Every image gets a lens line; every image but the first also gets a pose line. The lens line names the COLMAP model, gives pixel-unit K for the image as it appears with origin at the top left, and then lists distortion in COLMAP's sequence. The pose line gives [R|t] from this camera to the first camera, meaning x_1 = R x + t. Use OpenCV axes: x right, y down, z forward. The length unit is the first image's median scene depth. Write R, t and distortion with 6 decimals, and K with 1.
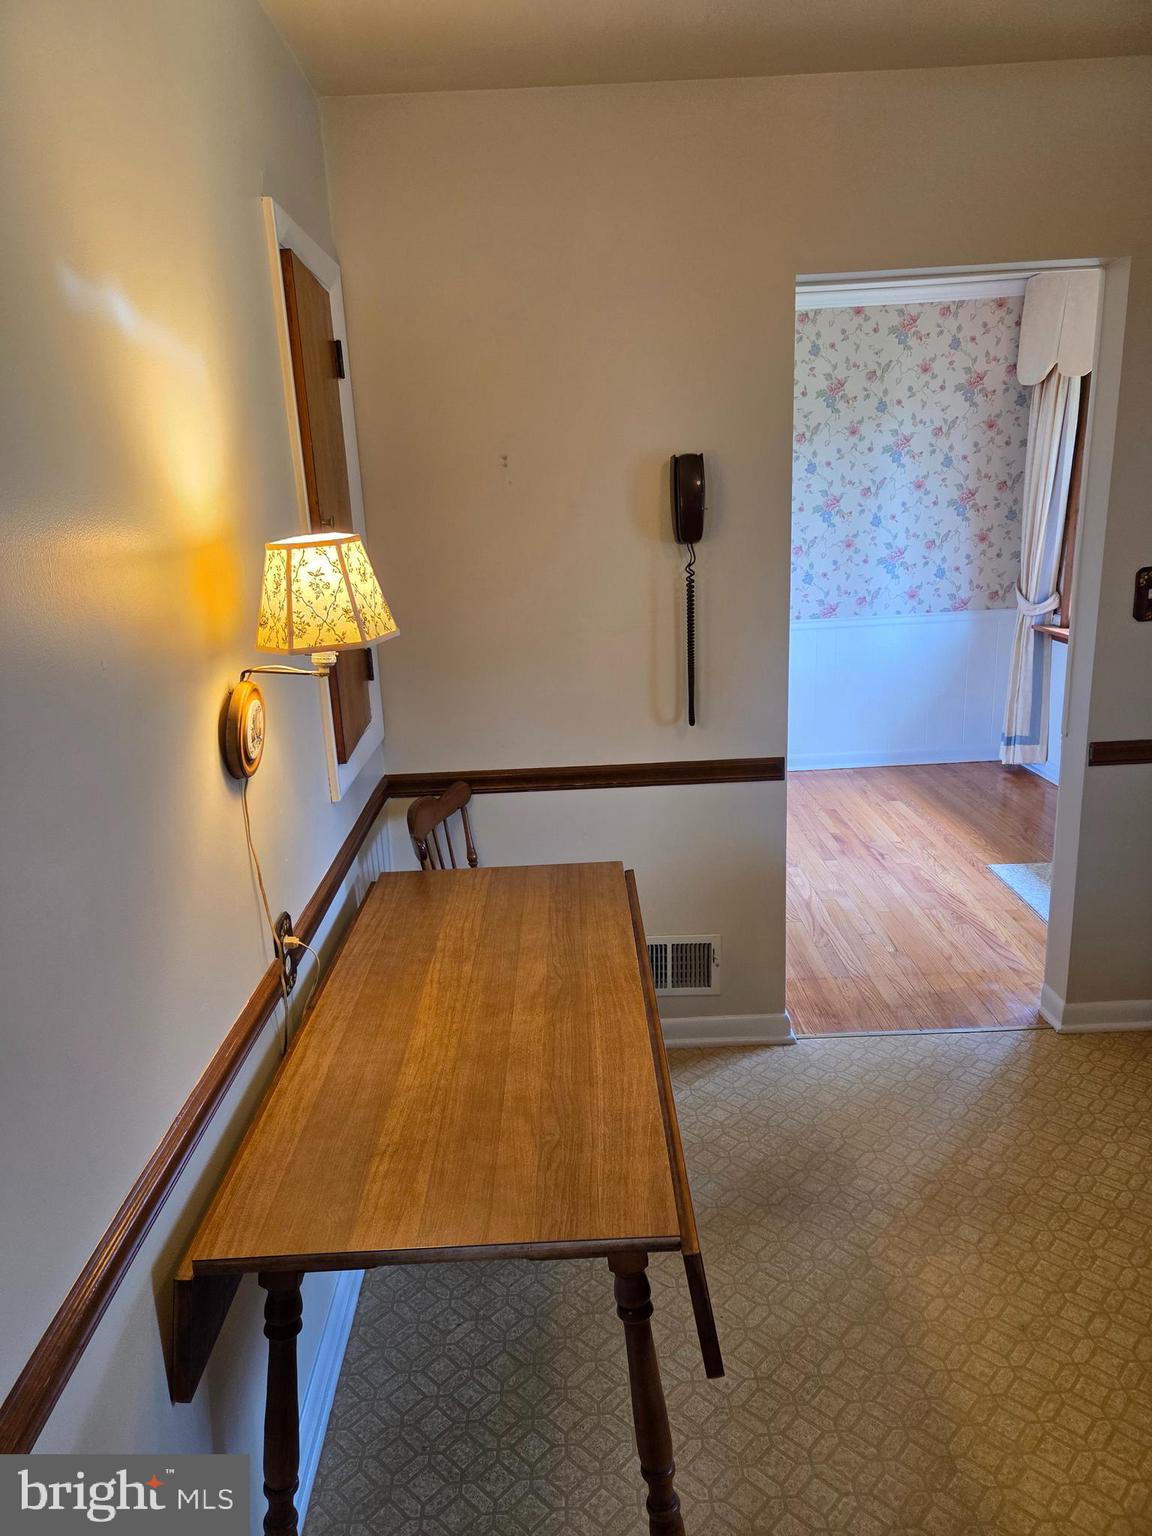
lens RADIAL K [[1018.8, 0, 573.0], [0, 1018.8, 767.9], [0, 0, 1]] dist [0.067018, -0.057835]
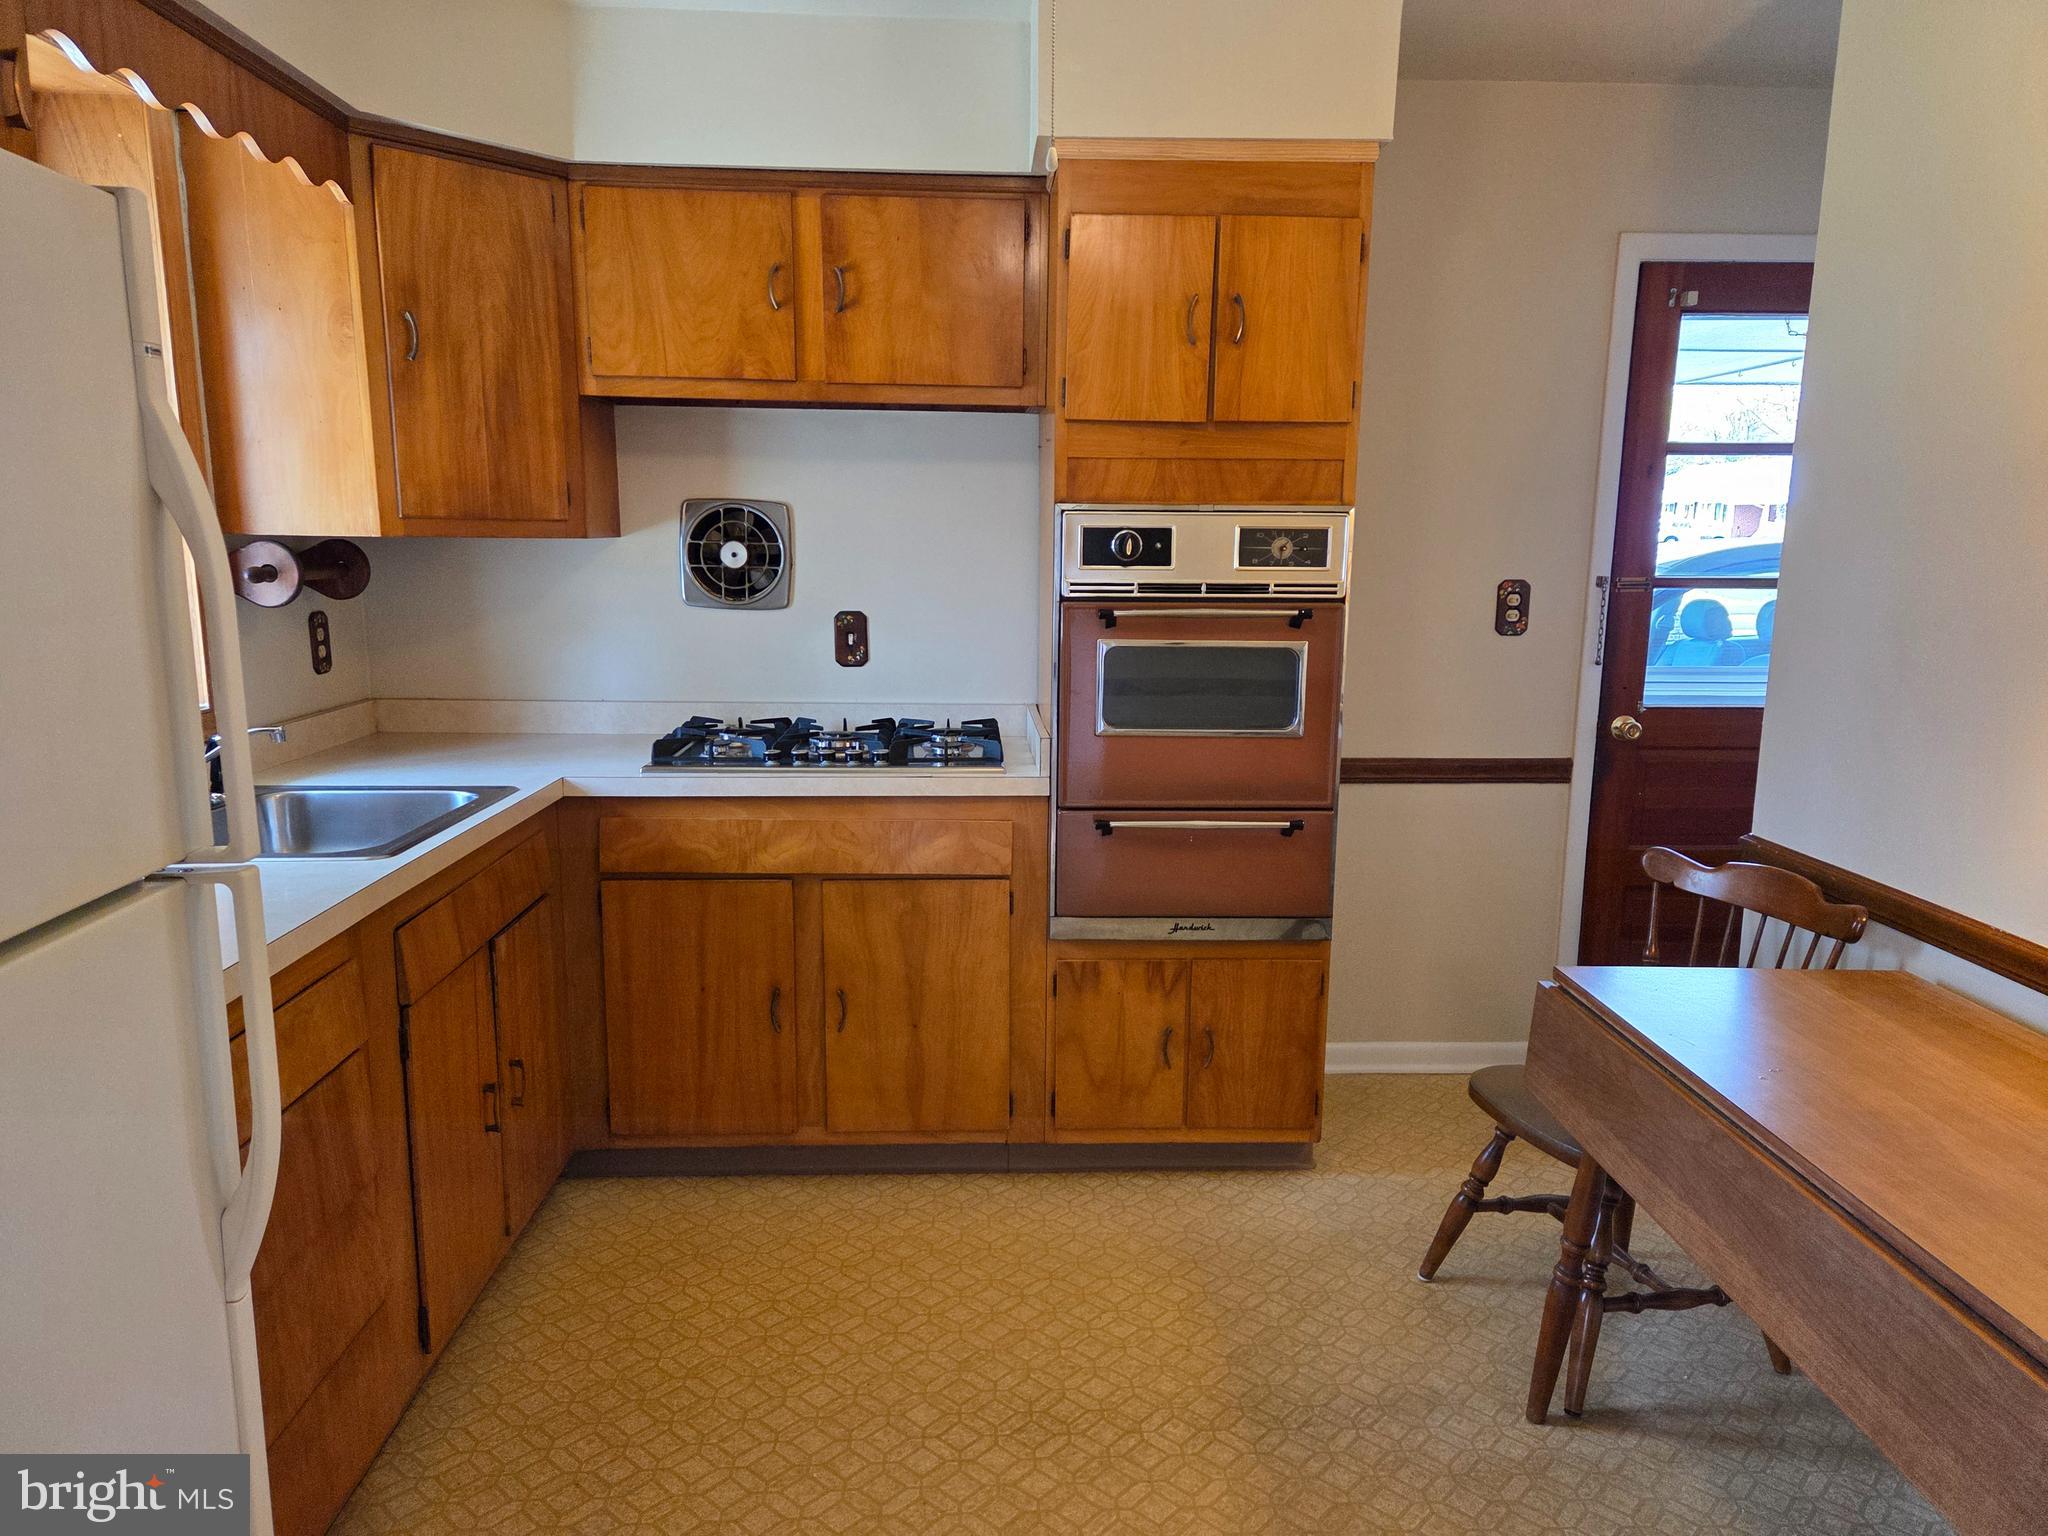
lens RADIAL K [[1358.4, 0, 1026.1], [0, 1358.4, 776.9], [0, 0, 1]] dist [0.067018, -0.057835]
pose [[-0.998944, 0.040214, -0.022240, 0.317080], [0.026932, 0.904447, 0.425734, -0.216968], [0.037235, 0.424685, -0.904575, 0.949763]]
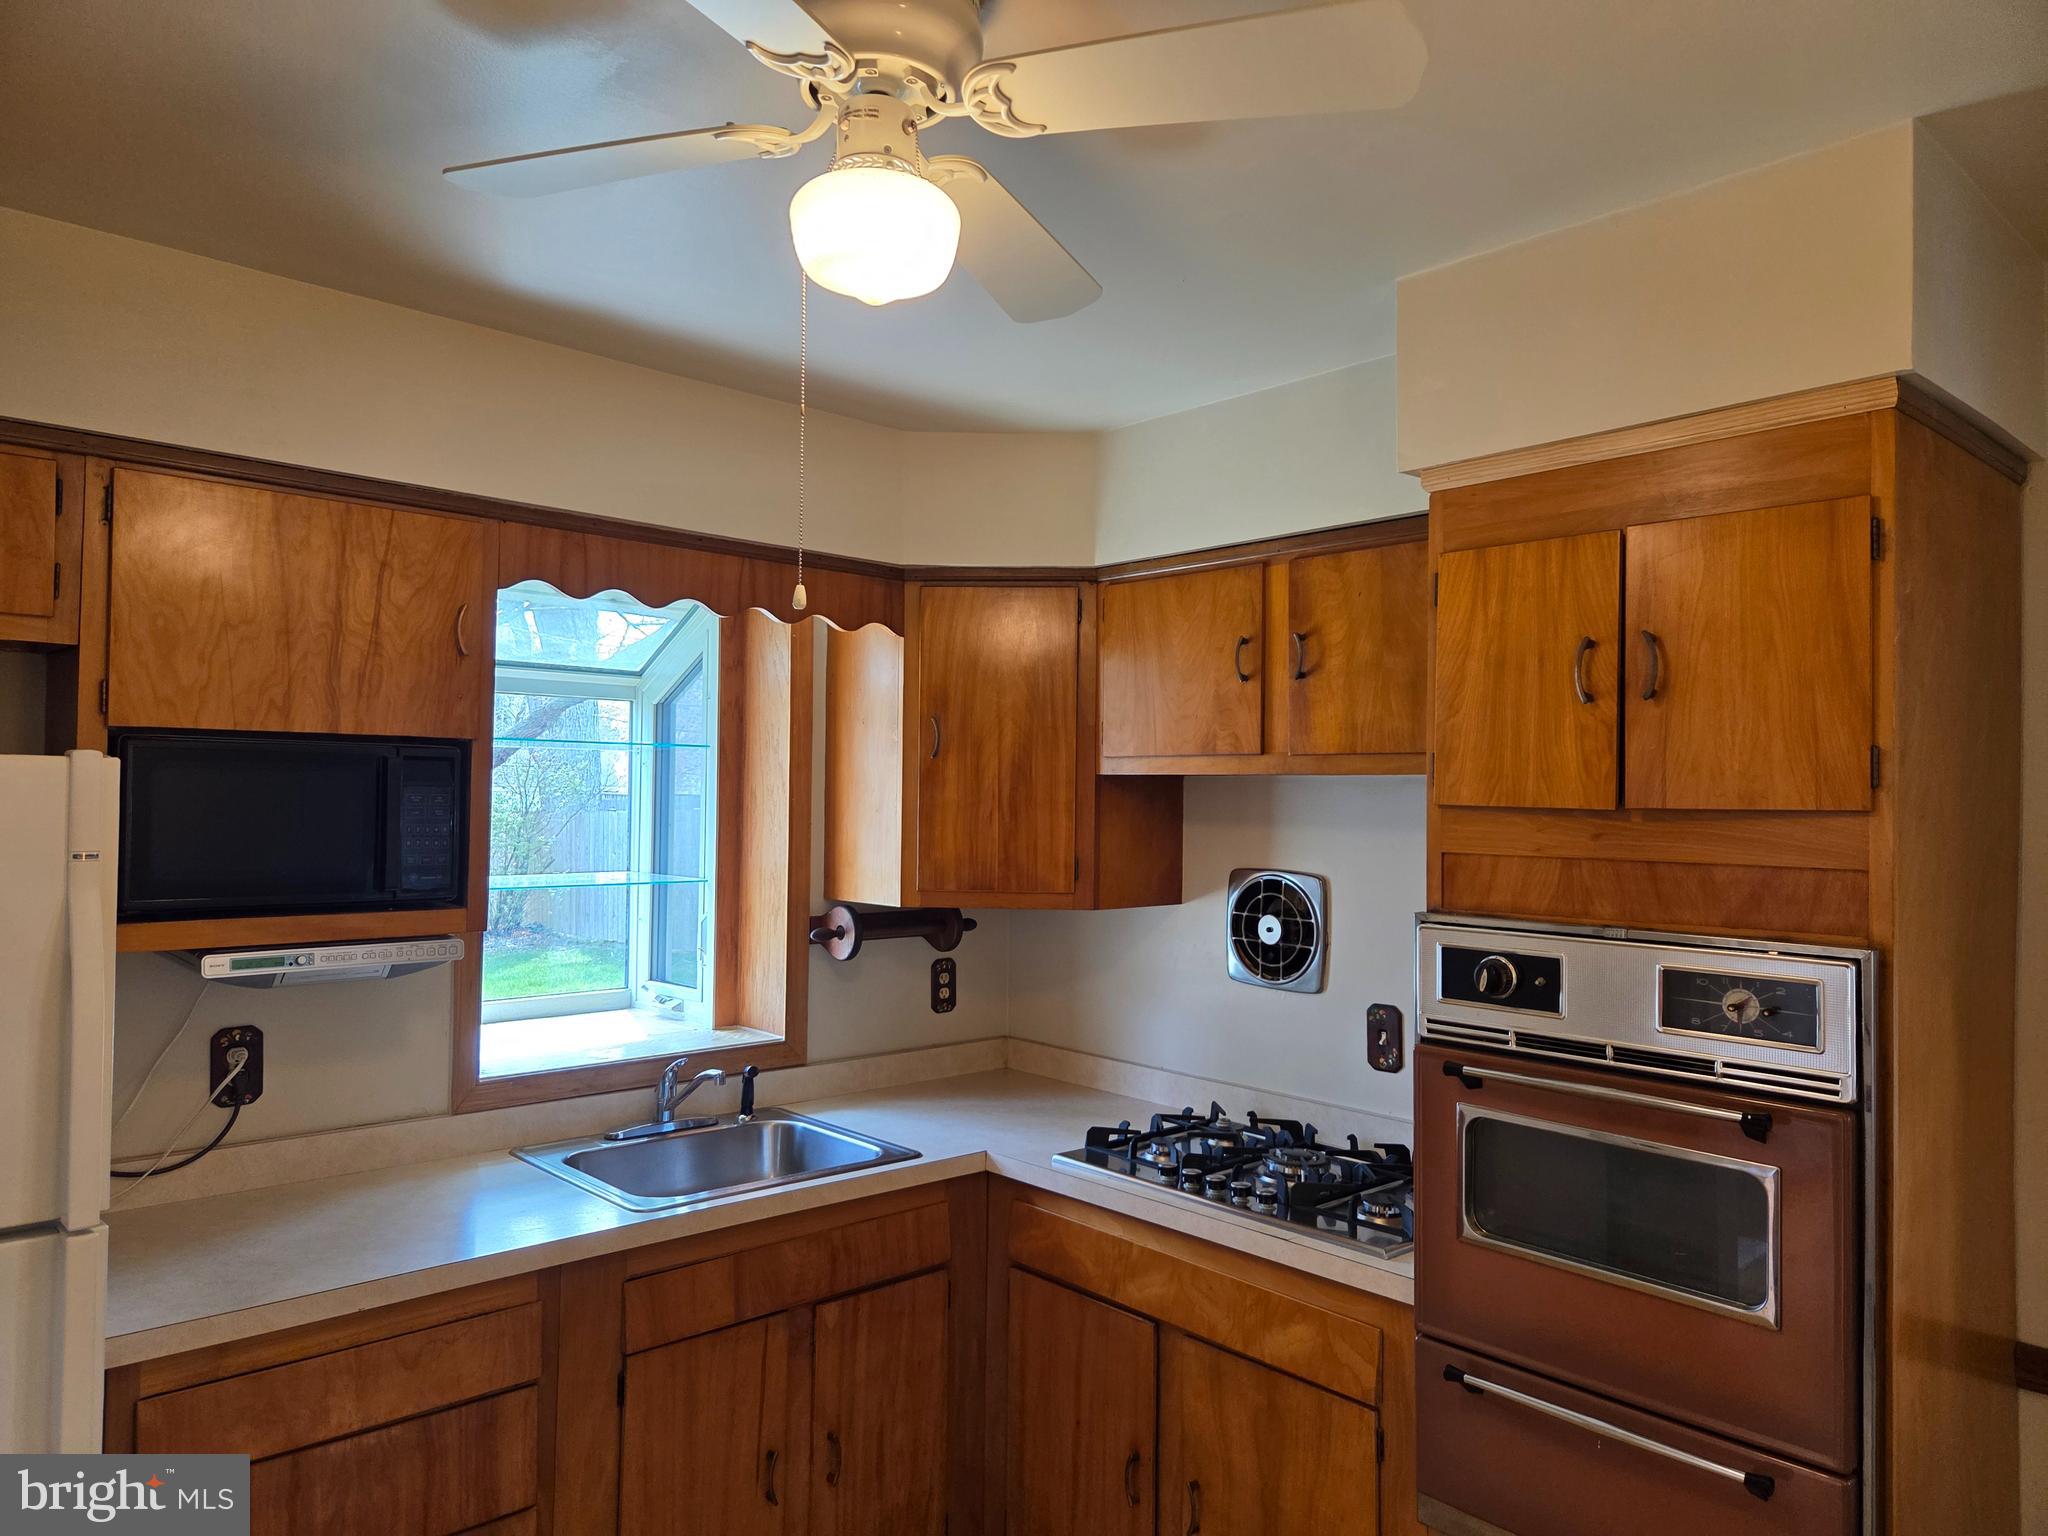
lens RADIAL K [[1358.4, 0, 1026.1], [0, 1358.4, 776.9], [0, 0, 1]] dist [0.067018, -0.057835]
pose [[-0.665551, 0.049743, 0.744693, -0.096668], [0.209449, 0.970130, 0.122388, -0.188953], [-0.716361, 0.237431, -0.656089, 0.646892]]
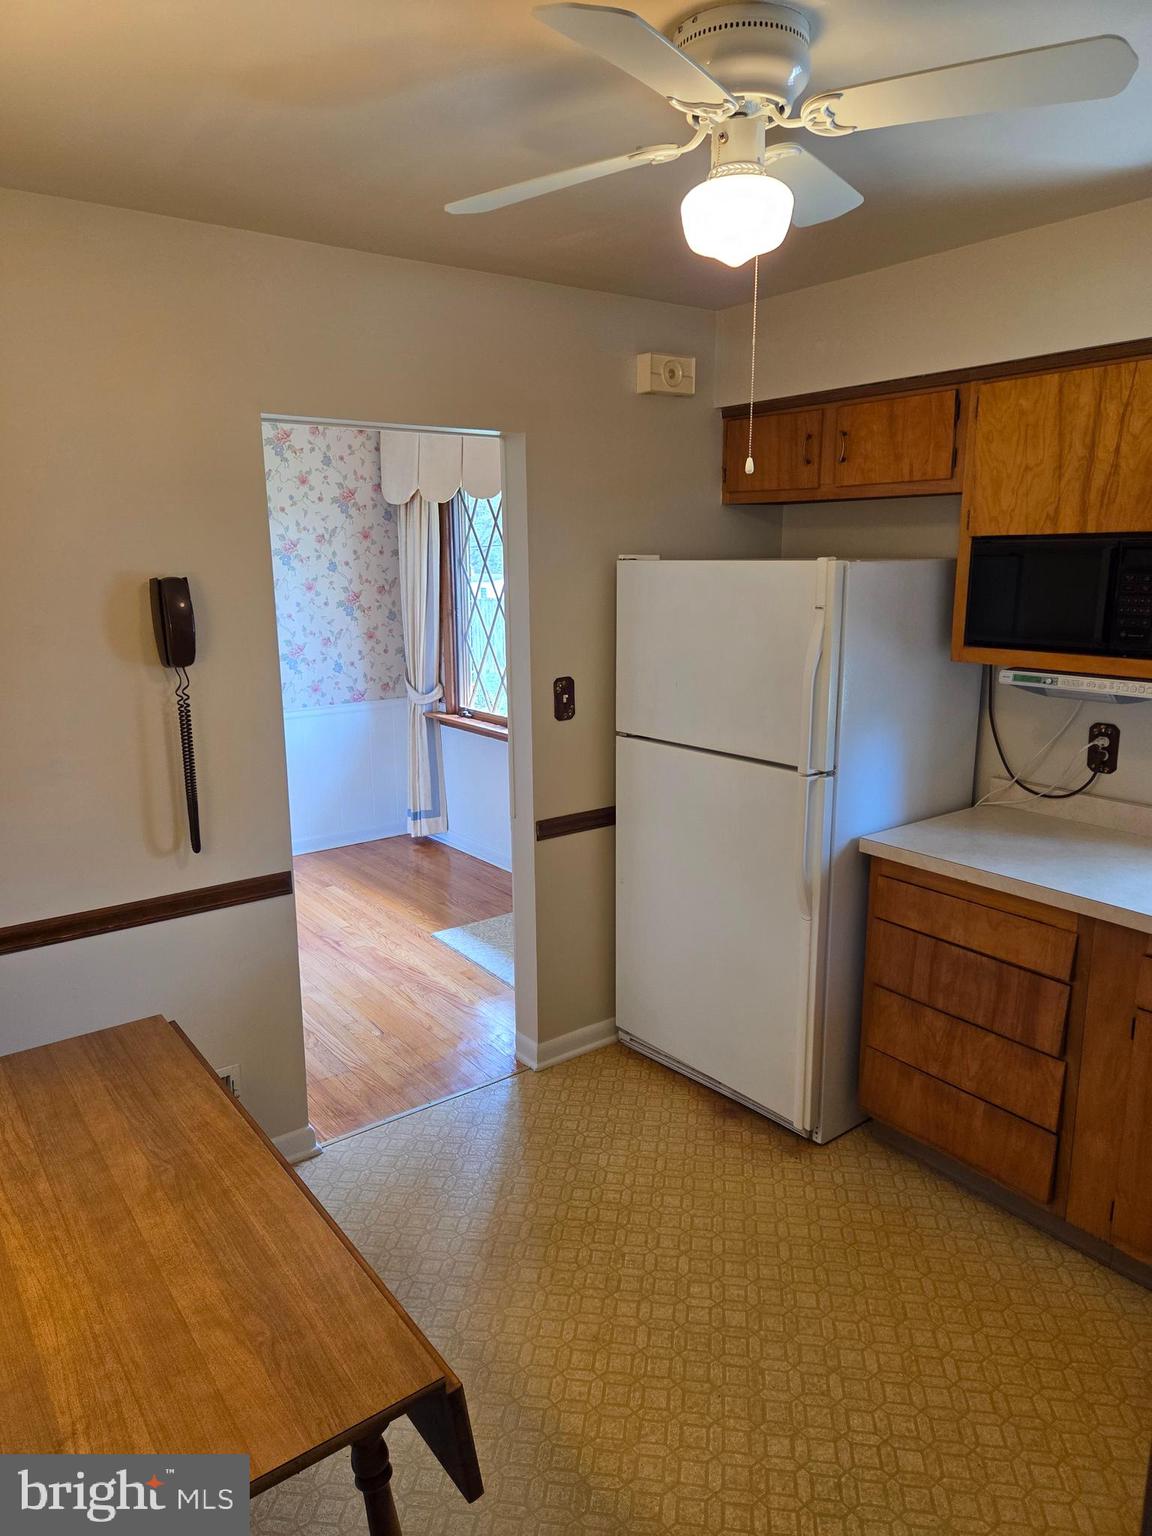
lens RADIAL K [[1018.8, 0, 573.0], [0, 1018.8, 767.9], [0, 0, 1]] dist [0.067018, -0.057835]
pose [[0.807488, -0.086038, 0.583576, -0.130263], [0.126889, 0.991481, -0.029398, -0.040160], [-0.576075, 0.097788, 0.811527, 0.006403]]
